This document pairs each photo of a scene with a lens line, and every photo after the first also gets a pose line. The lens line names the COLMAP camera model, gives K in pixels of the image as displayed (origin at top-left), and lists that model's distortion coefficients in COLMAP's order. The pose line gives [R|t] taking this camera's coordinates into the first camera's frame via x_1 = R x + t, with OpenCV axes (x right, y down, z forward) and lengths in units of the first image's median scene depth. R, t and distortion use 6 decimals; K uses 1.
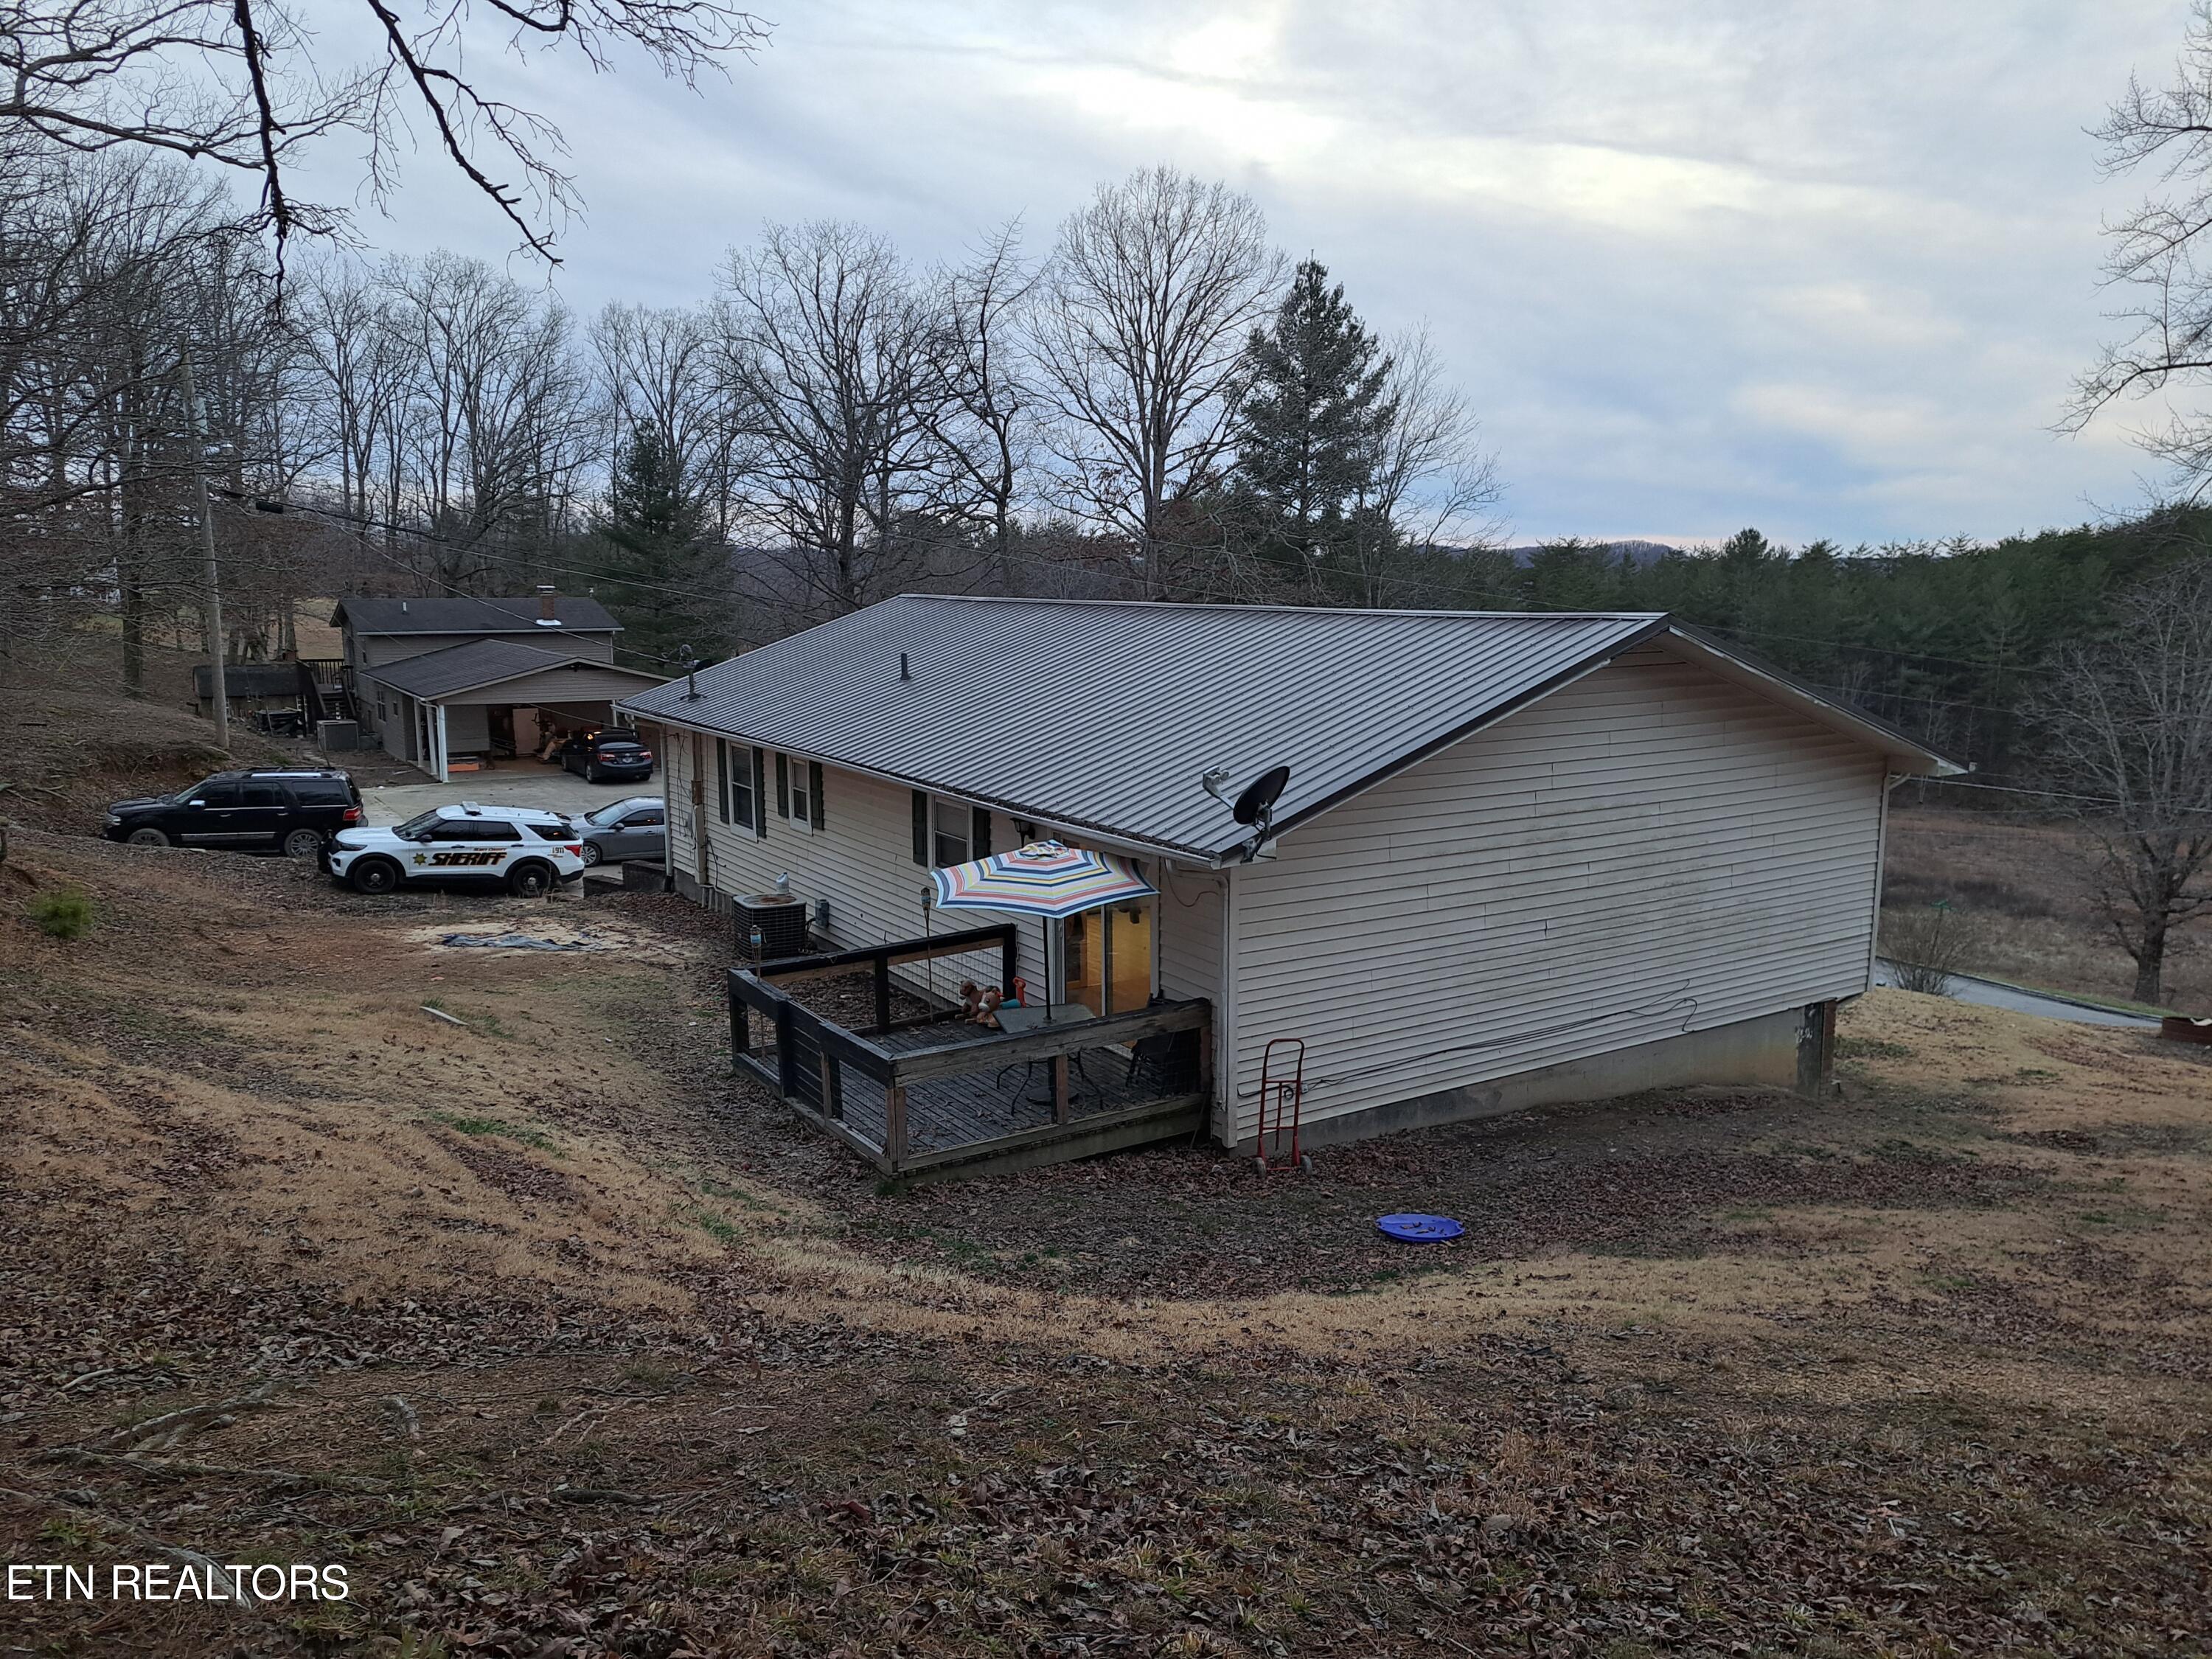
lens RADIAL K [[1567.6, 0, 1106.0], [0, 1567.6, 829.5], [0, 0, 1]] dist [0.092994, 0.000041]
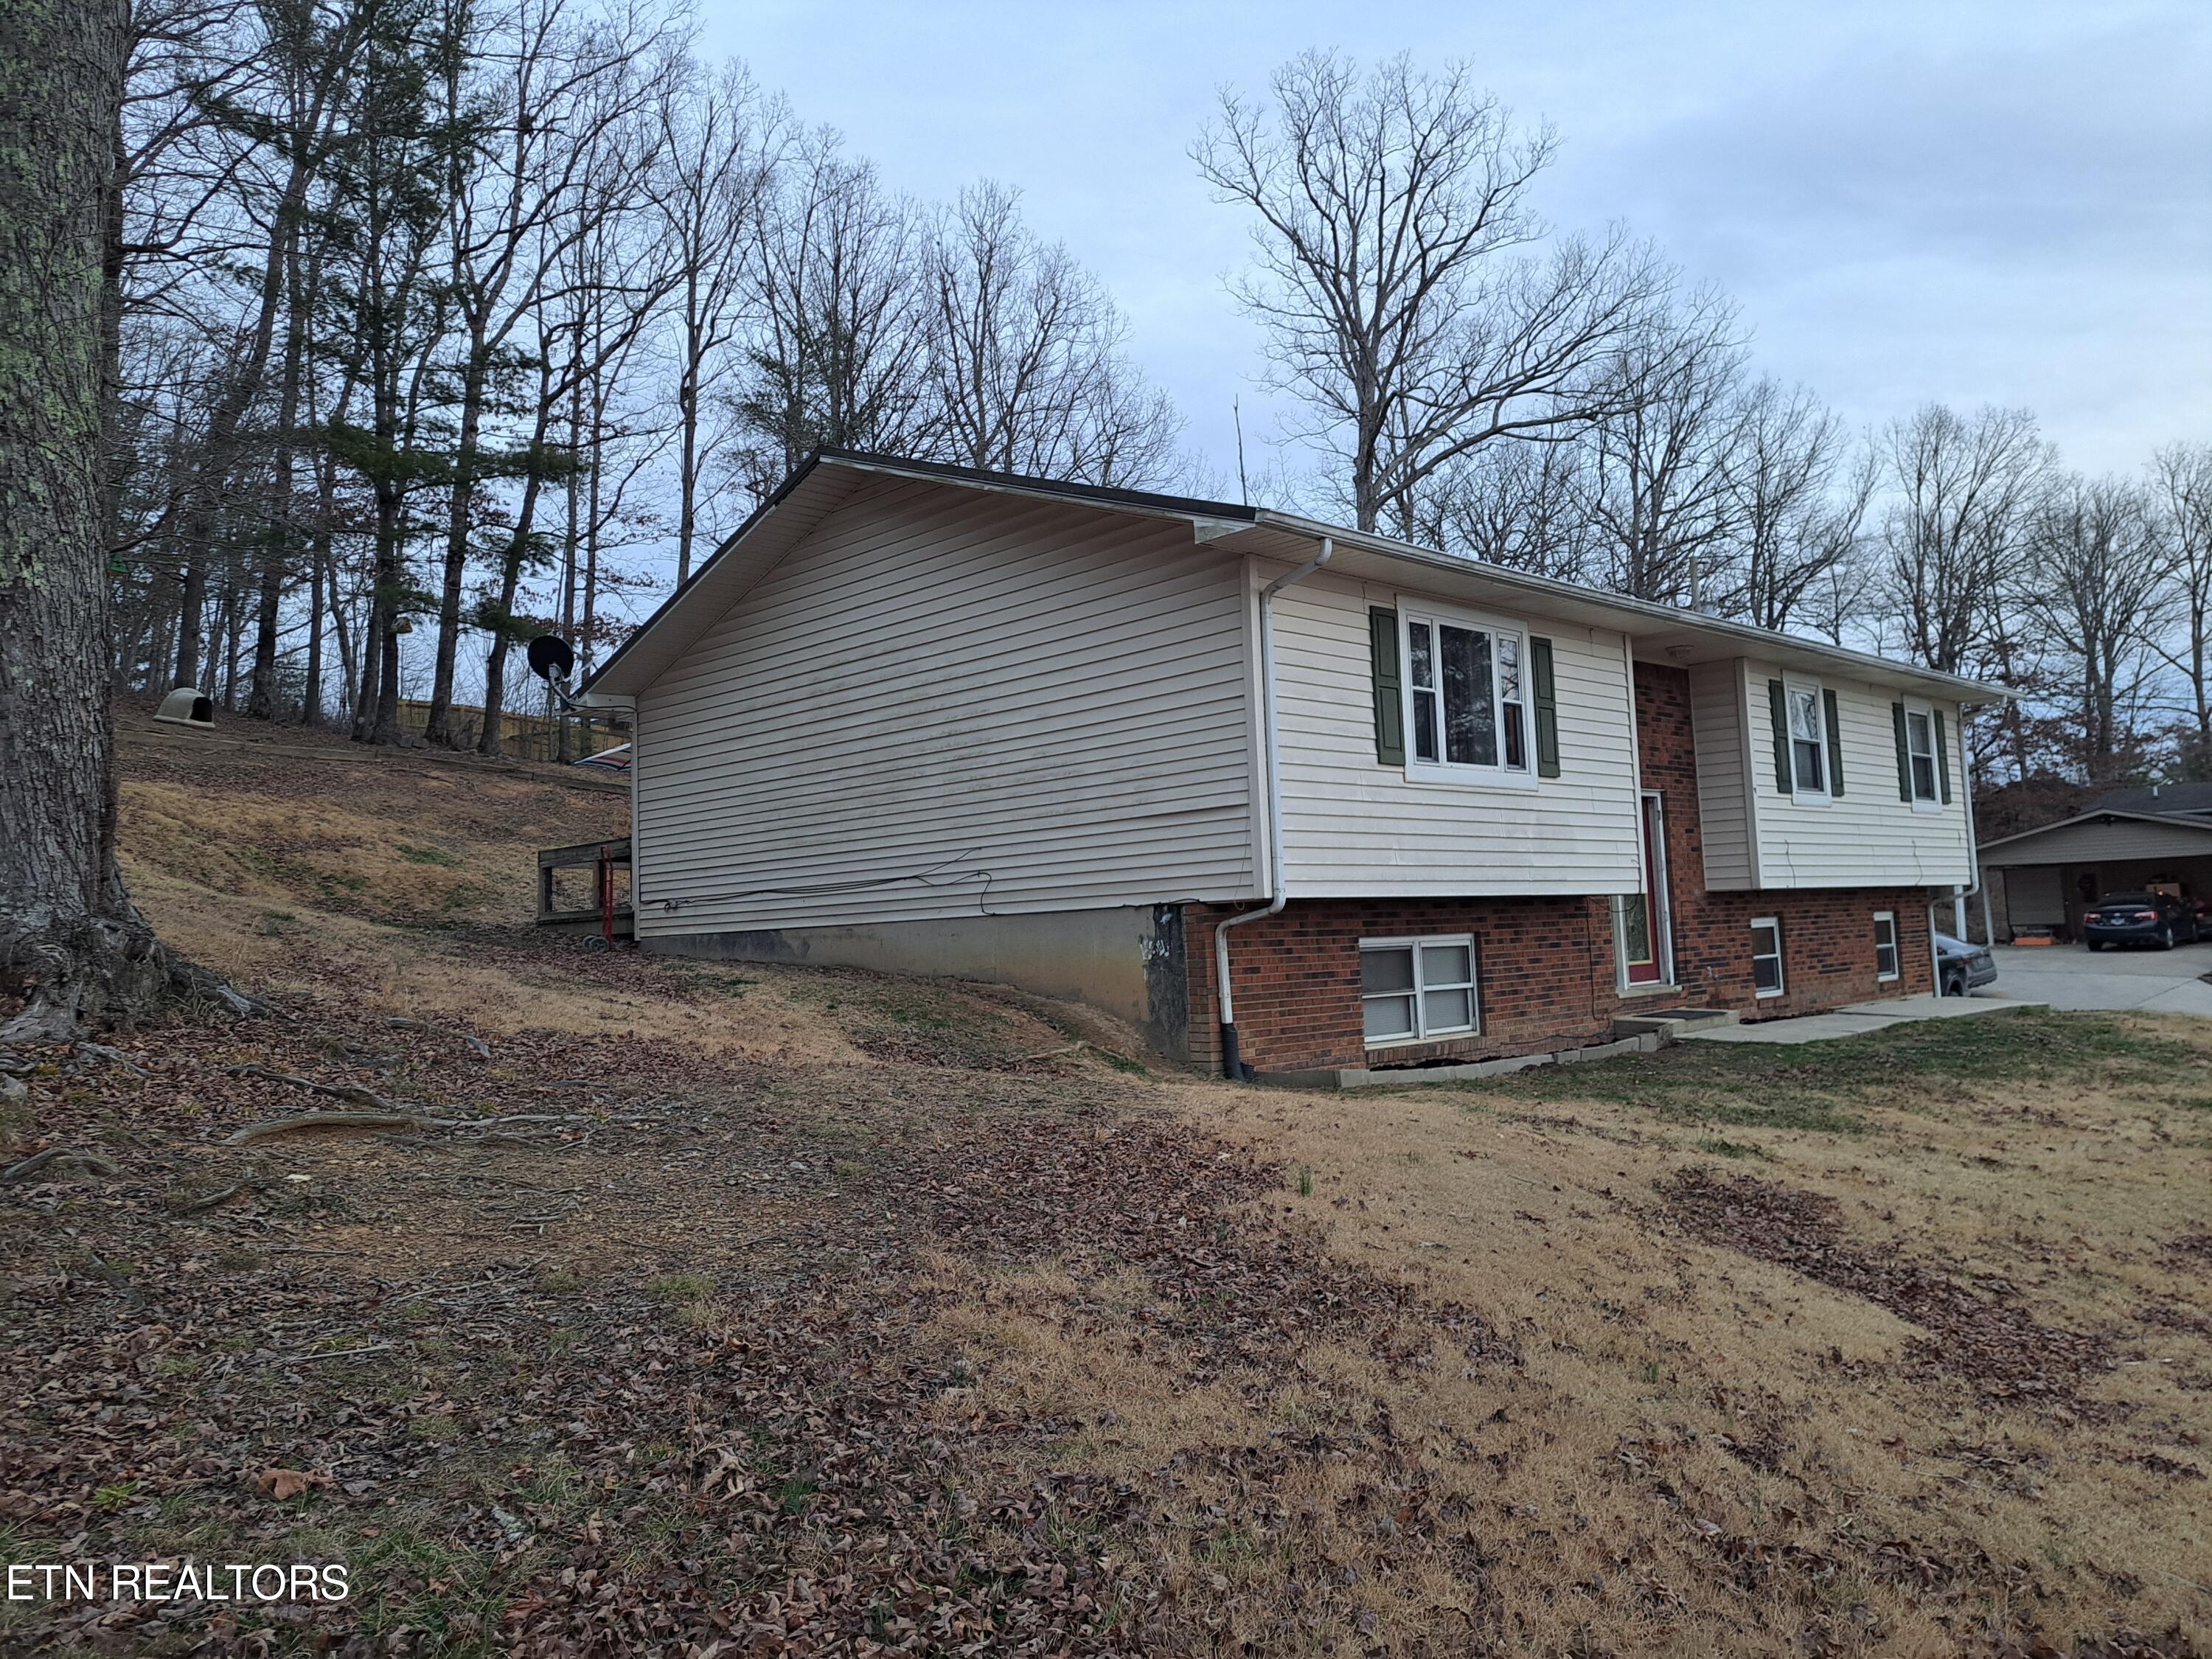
lens RADIAL K [[1549.7, 0, 1106.0], [0, 1549.7, 829.5], [0, 0, 1]] dist [0.021875, -0.000782]
pose [[0.238737, -0.065630, -0.968864, 1.201263], [-0.116139, 0.988623, -0.095587, 0.158337], [0.964114, 0.135343, 0.228398, 0.892352]]
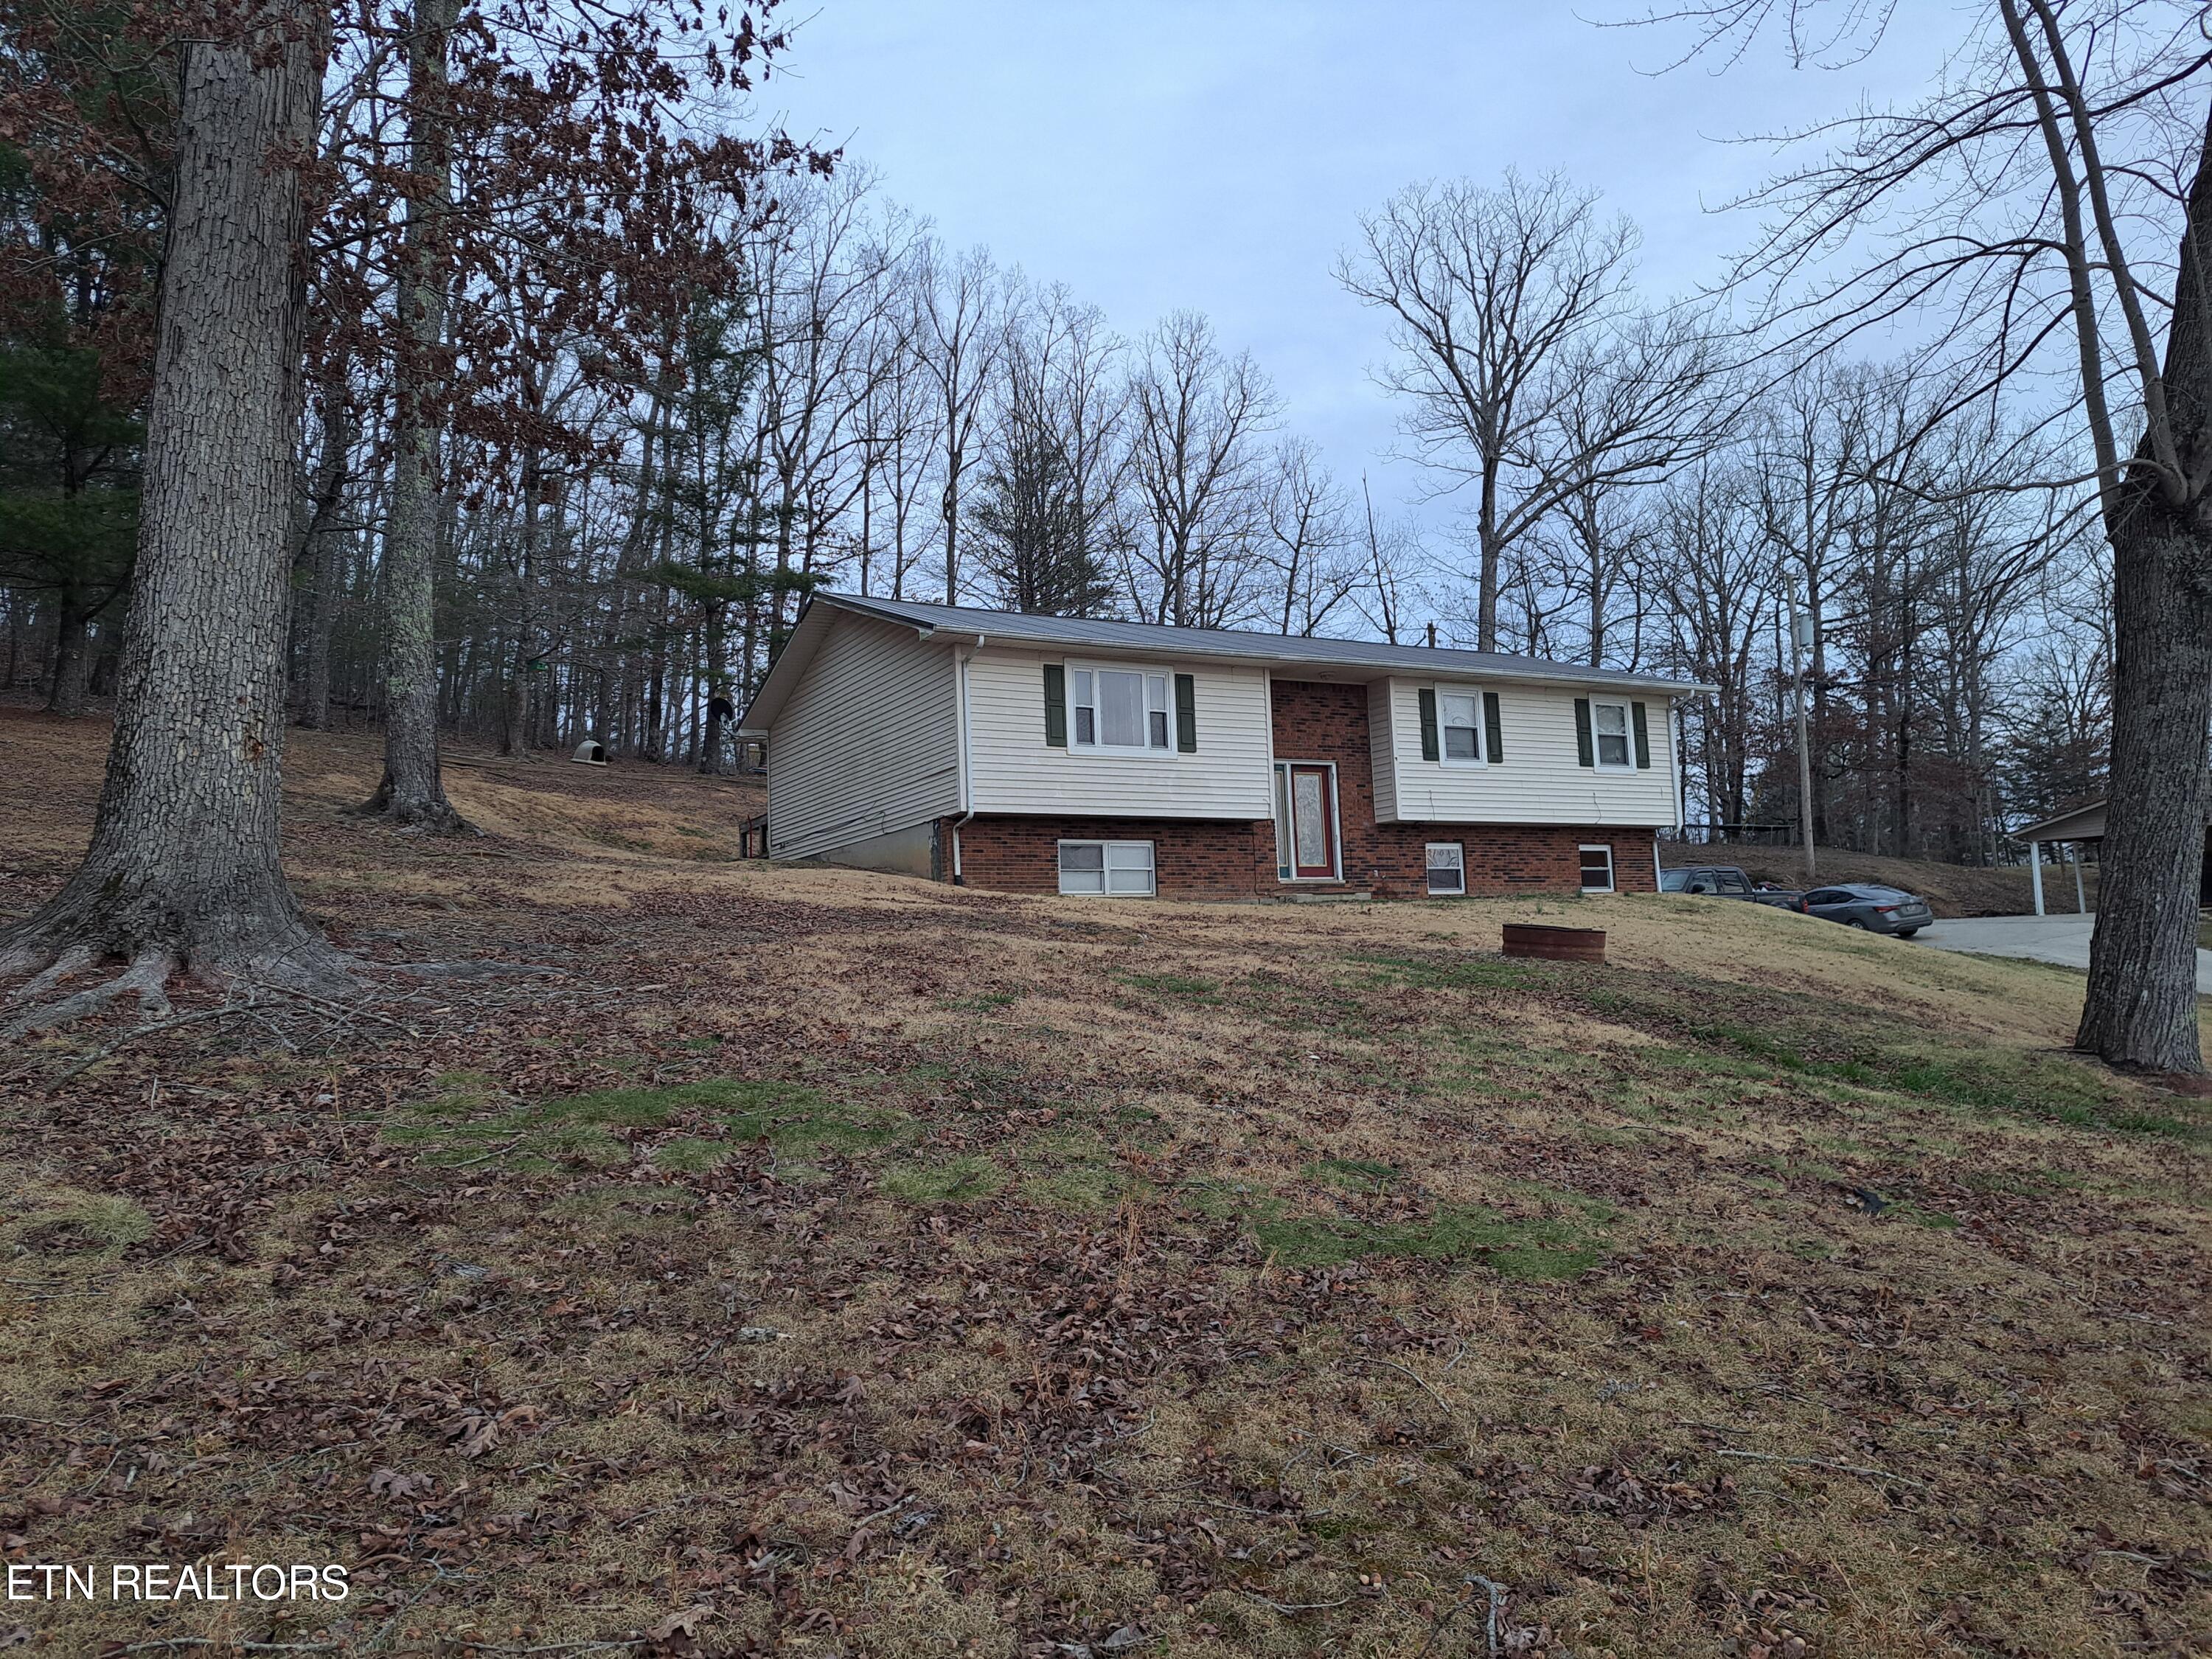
lens RADIAL K [[1567.6, 0, 1106.0], [0, 1567.6, 829.5], [0, 0, 1]] dist [0.092994, 0.000041]
pose [[-0.039083, -0.092261, -0.994968, 1.965547], [-0.120515, 0.988895, -0.086964, 0.239833], [0.991942, 0.116510, -0.049768, 1.325056]]
